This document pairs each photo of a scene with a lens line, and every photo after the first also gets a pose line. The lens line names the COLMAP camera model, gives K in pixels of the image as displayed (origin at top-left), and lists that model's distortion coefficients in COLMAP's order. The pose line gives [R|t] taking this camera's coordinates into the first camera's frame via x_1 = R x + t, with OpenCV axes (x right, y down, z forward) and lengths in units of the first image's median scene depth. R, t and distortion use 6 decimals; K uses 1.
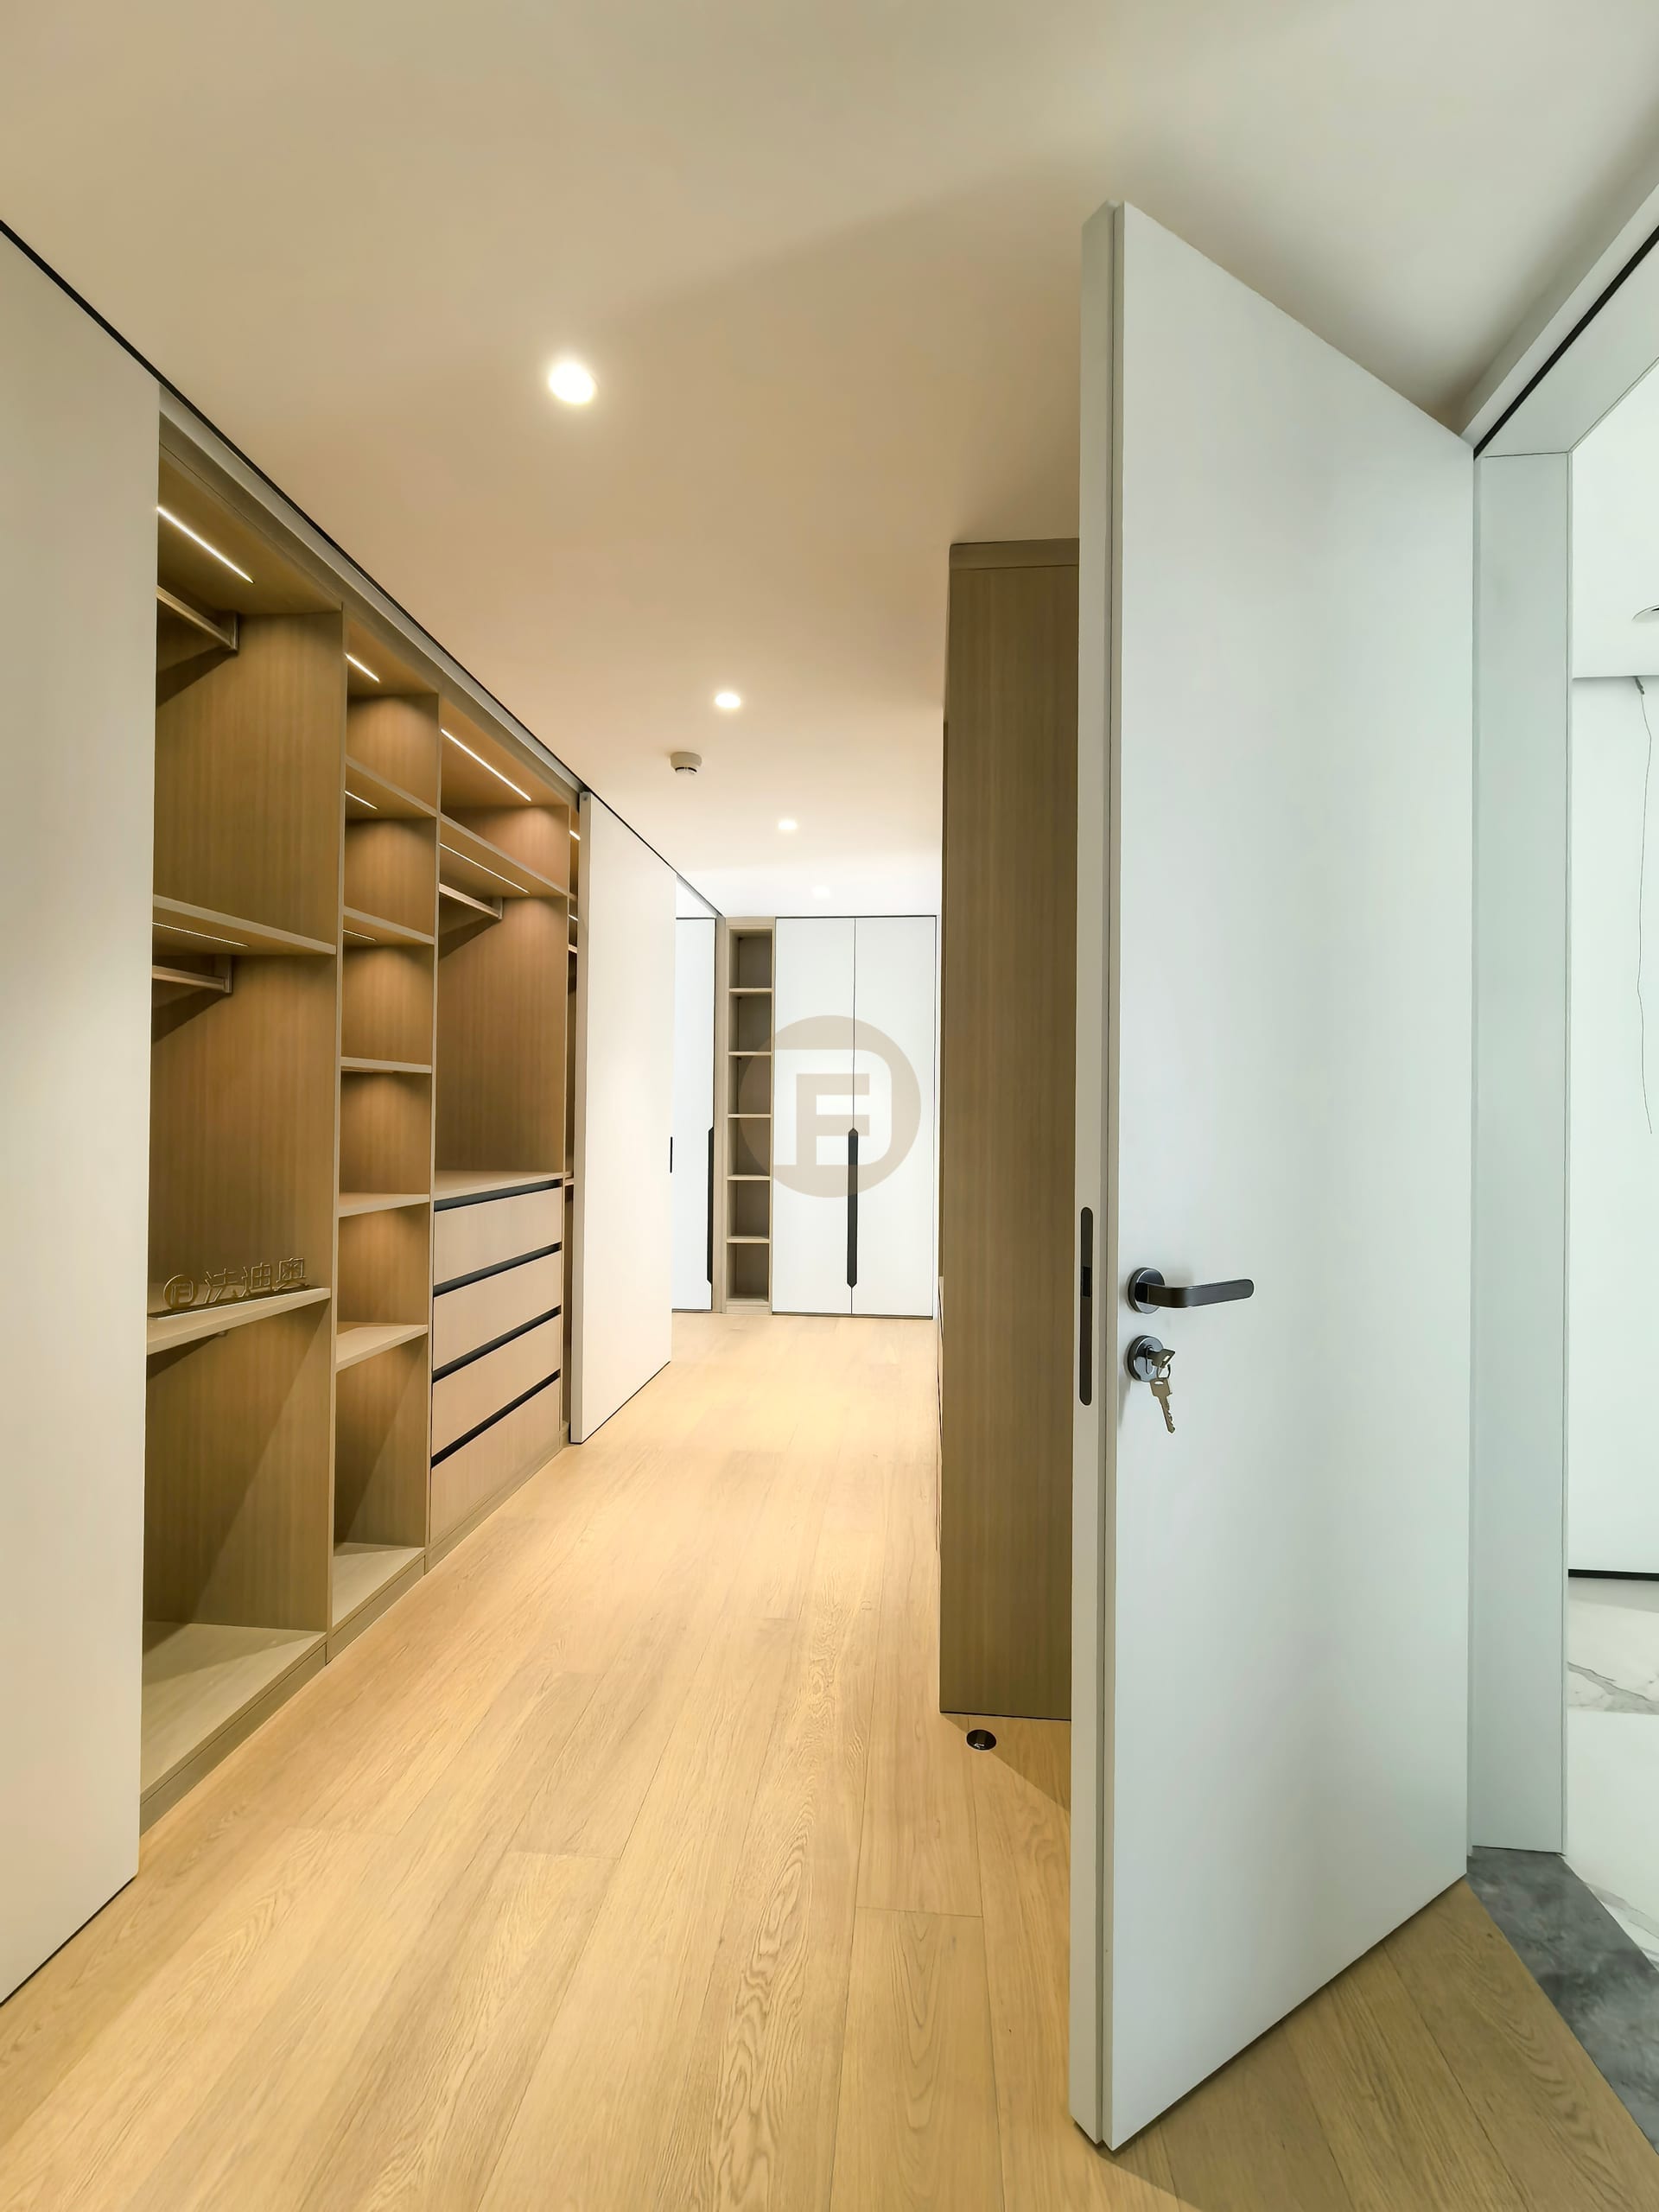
lens RADIAL K [[966.9, 0, 831.0], [0, 966.9, 1114.3], [0, 0, 1]] dist [-0.003357, 0.002480]
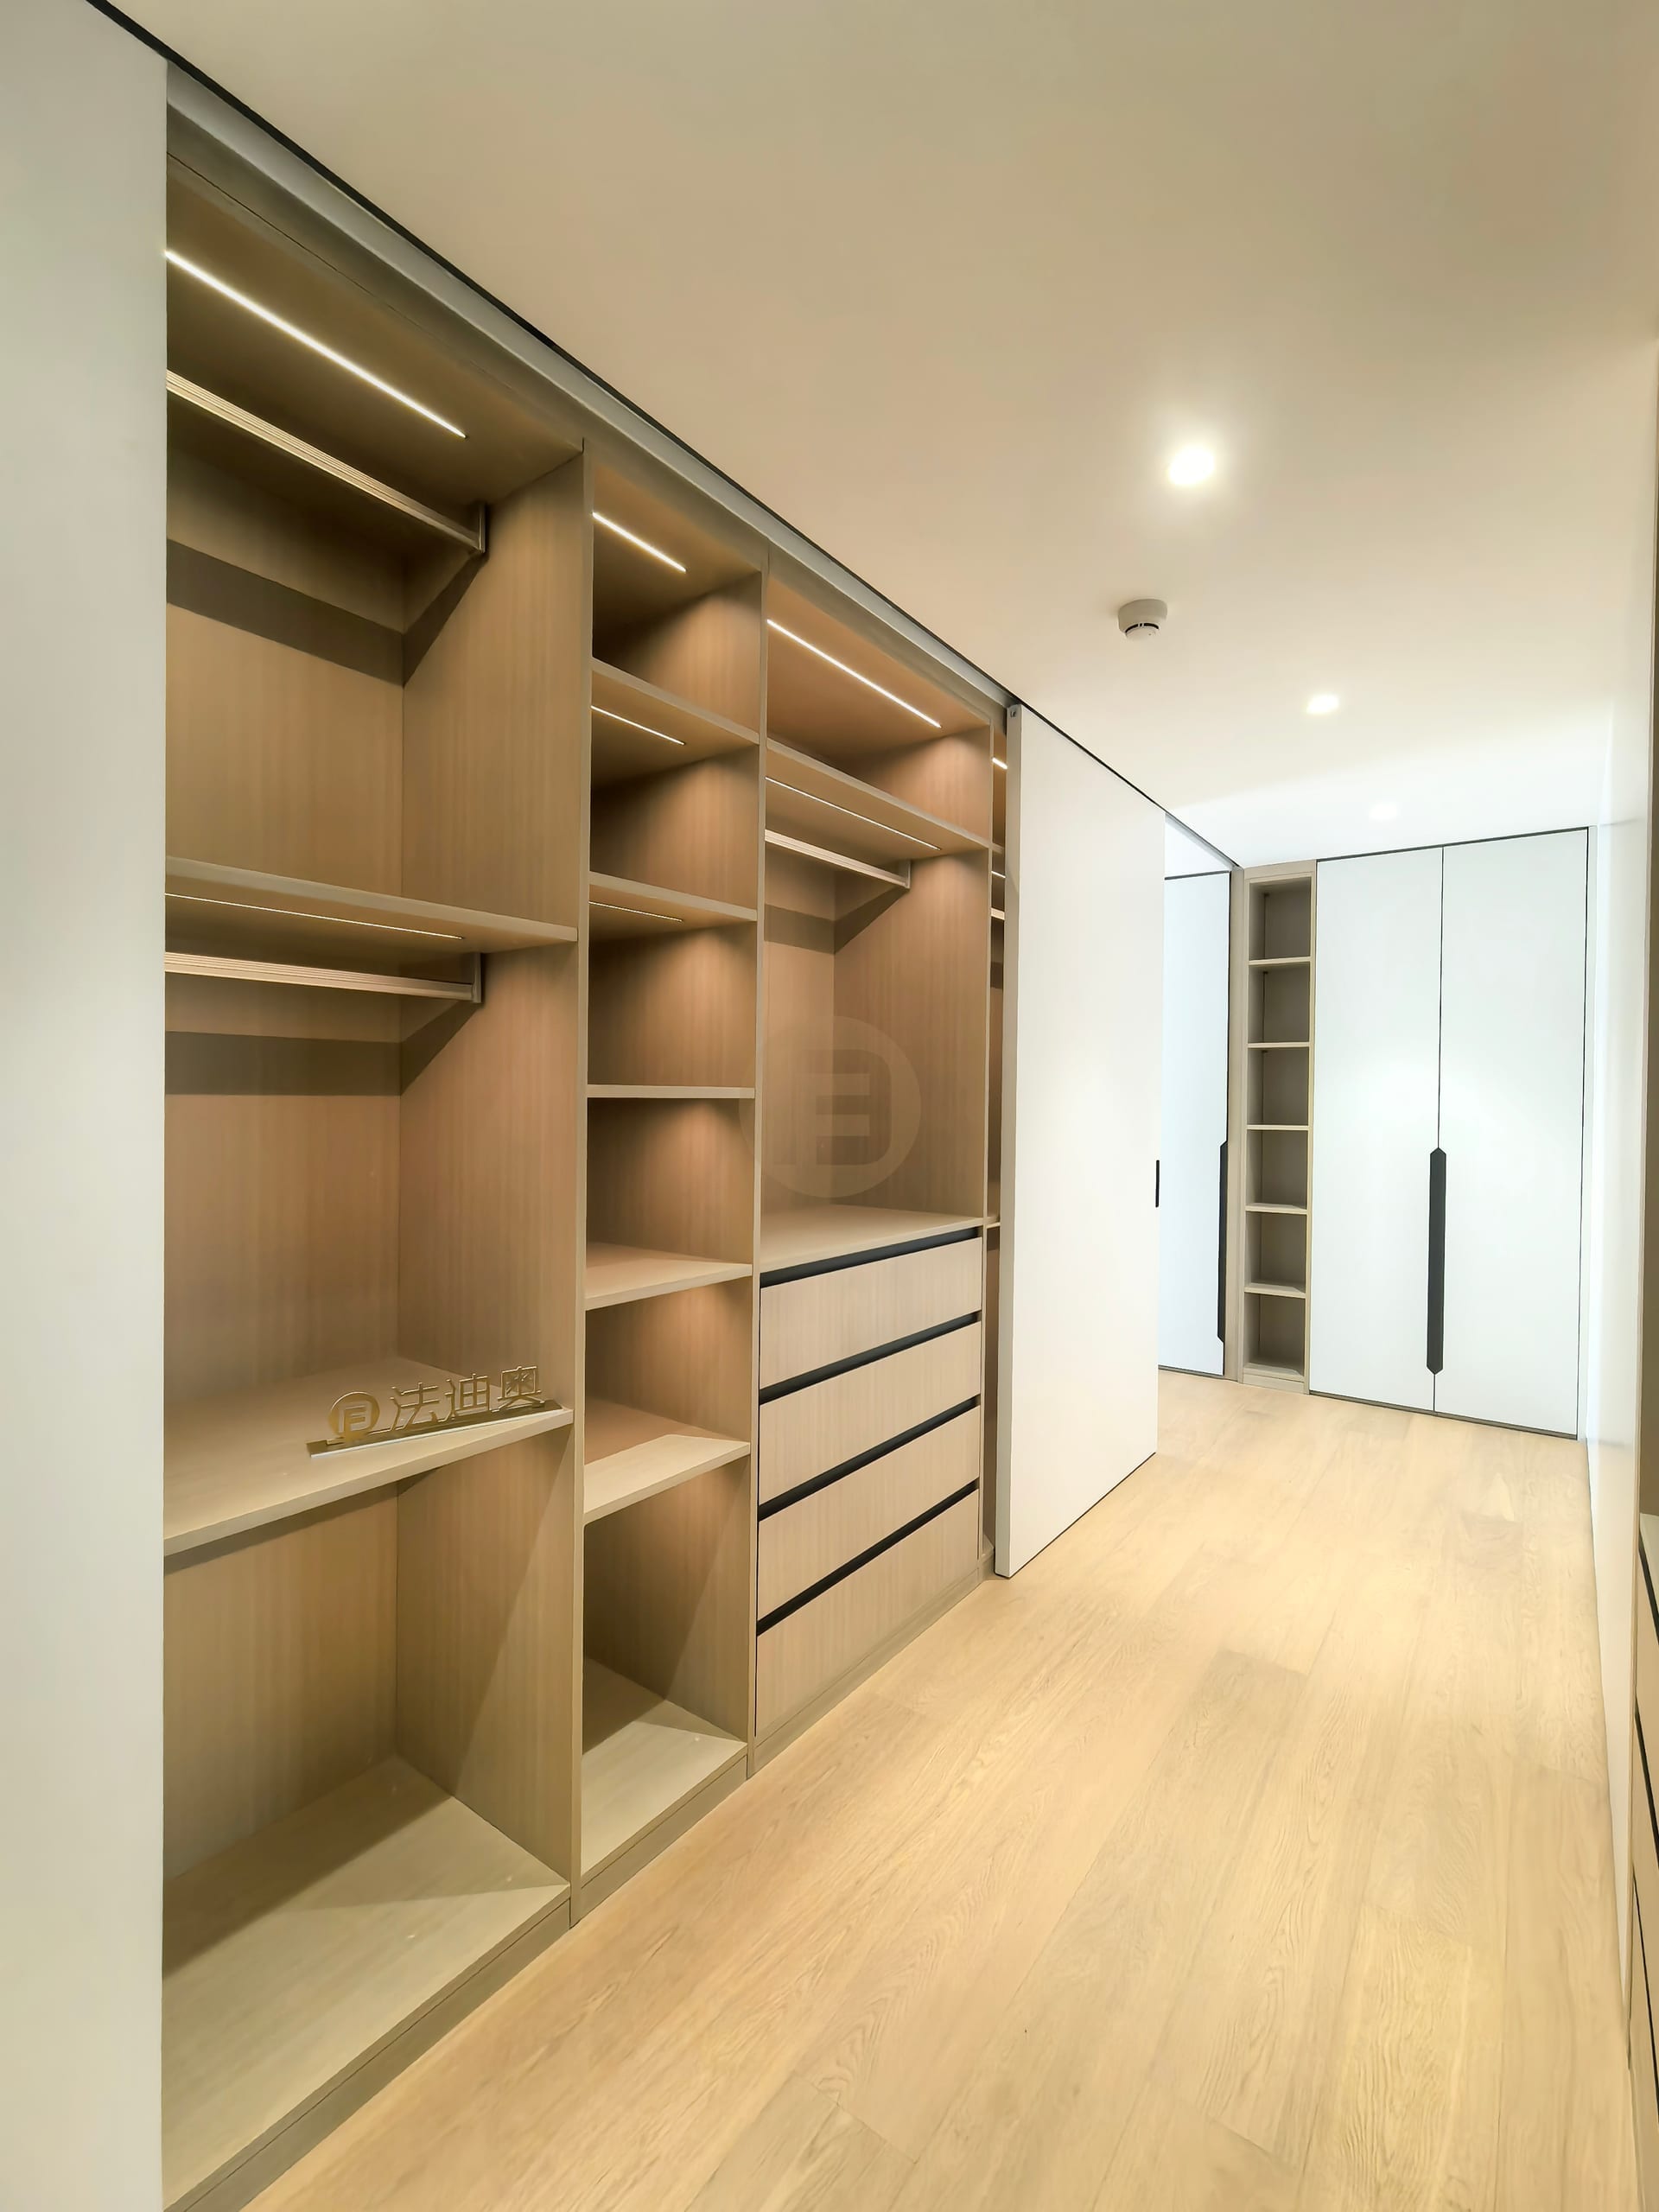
lens RADIAL K [[966.9, 0, 841.5], [0, 966.9, 1120.9], [0, 0, 1]] dist [-0.003357, 0.002480]
pose [[0.862159, 0.003530, -0.506626, 0.011769], [0.003836, 0.999902, 0.013495, -0.034696], [0.506623, -0.013578, 0.862061, 0.403126]]
